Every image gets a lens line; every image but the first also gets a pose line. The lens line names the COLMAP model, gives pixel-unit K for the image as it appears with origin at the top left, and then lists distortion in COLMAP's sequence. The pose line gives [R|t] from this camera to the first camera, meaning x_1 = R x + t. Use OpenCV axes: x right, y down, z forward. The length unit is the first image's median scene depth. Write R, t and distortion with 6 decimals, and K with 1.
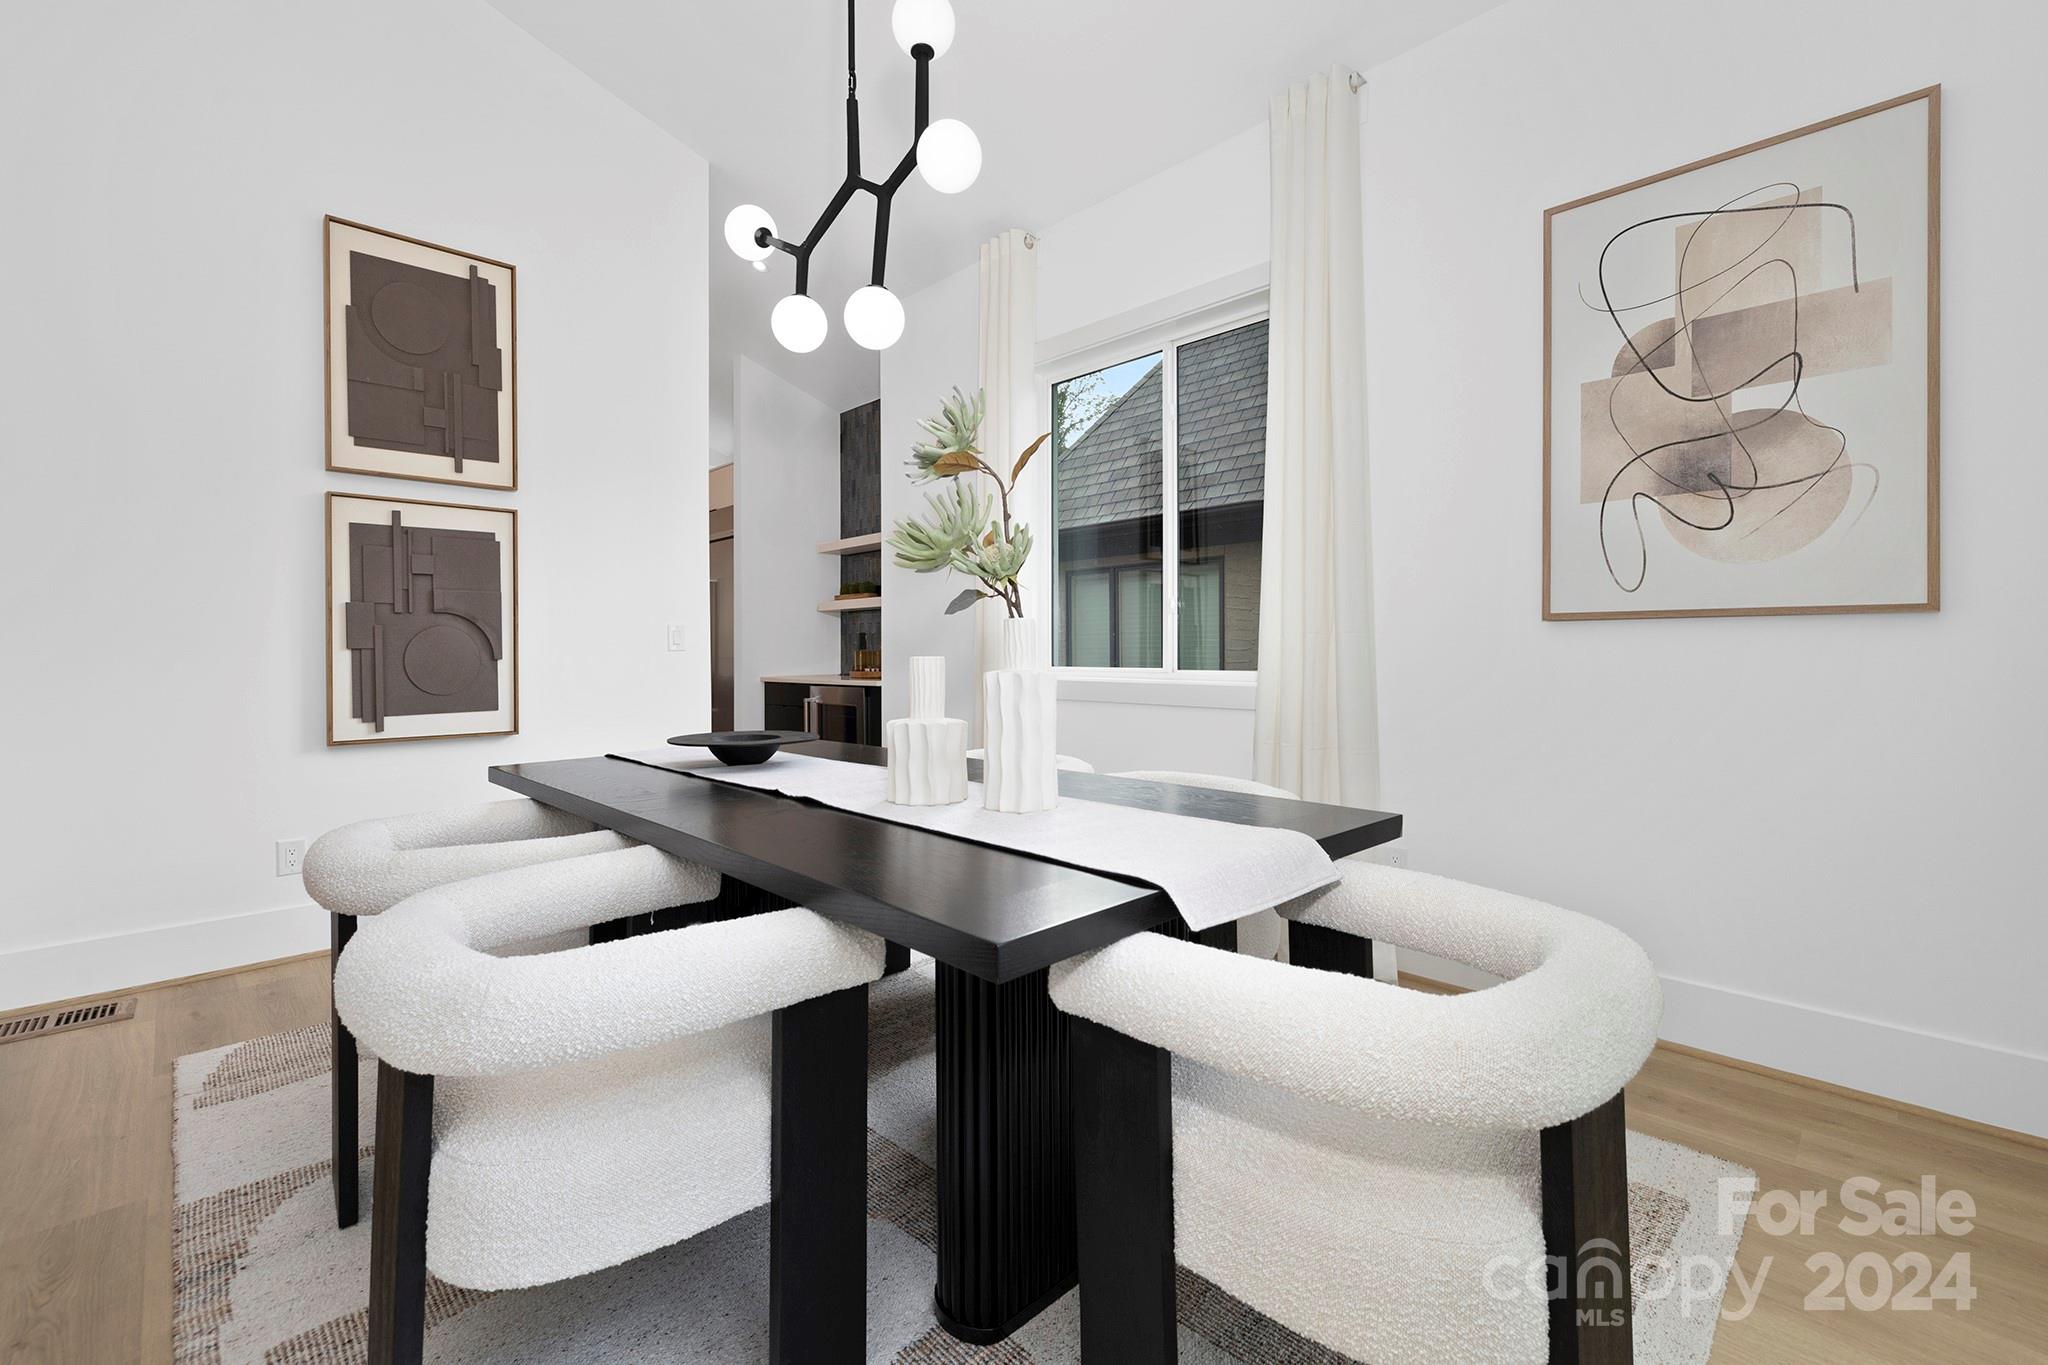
lens RADIAL K [[871.9, 0, 1014.6], [0, 871.9, 644.3], [0, 0, 1]] dist [-0.001031, 0.000216]
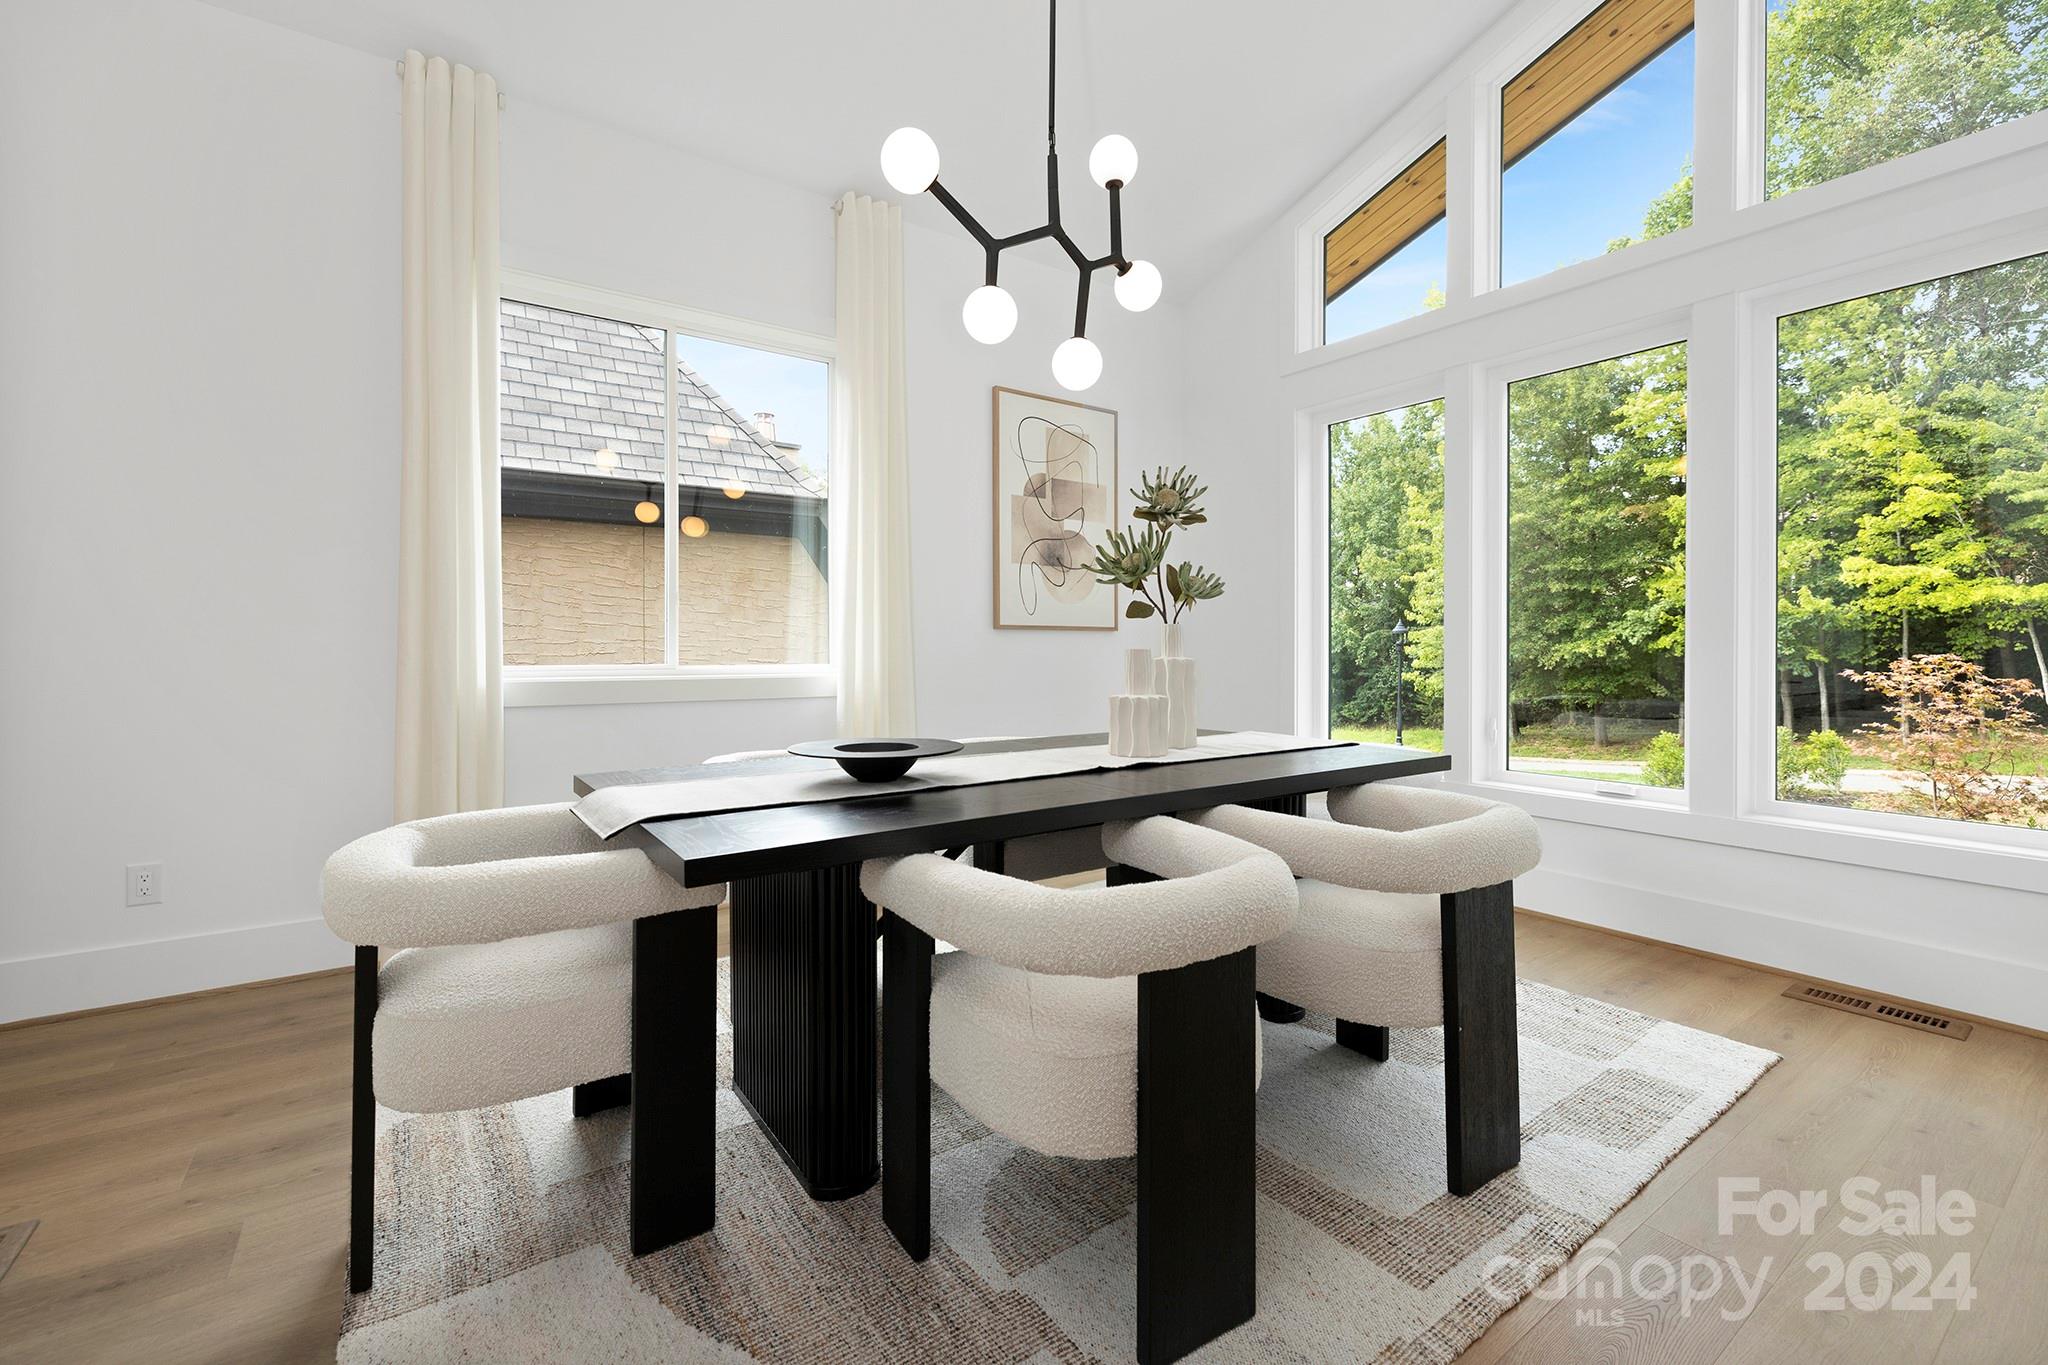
lens RADIAL K [[871.9, 0, 1024.0], [0, 871.9, 664.2], [0, 0, 1]] dist [-0.001031, 0.000216]
pose [[0.138181, -0.018788, 0.990229, -1.176729], [0.003160, 0.999823, 0.018529, 0.010352], [-0.990402, 0.000569, 0.138216, 0.789479]]
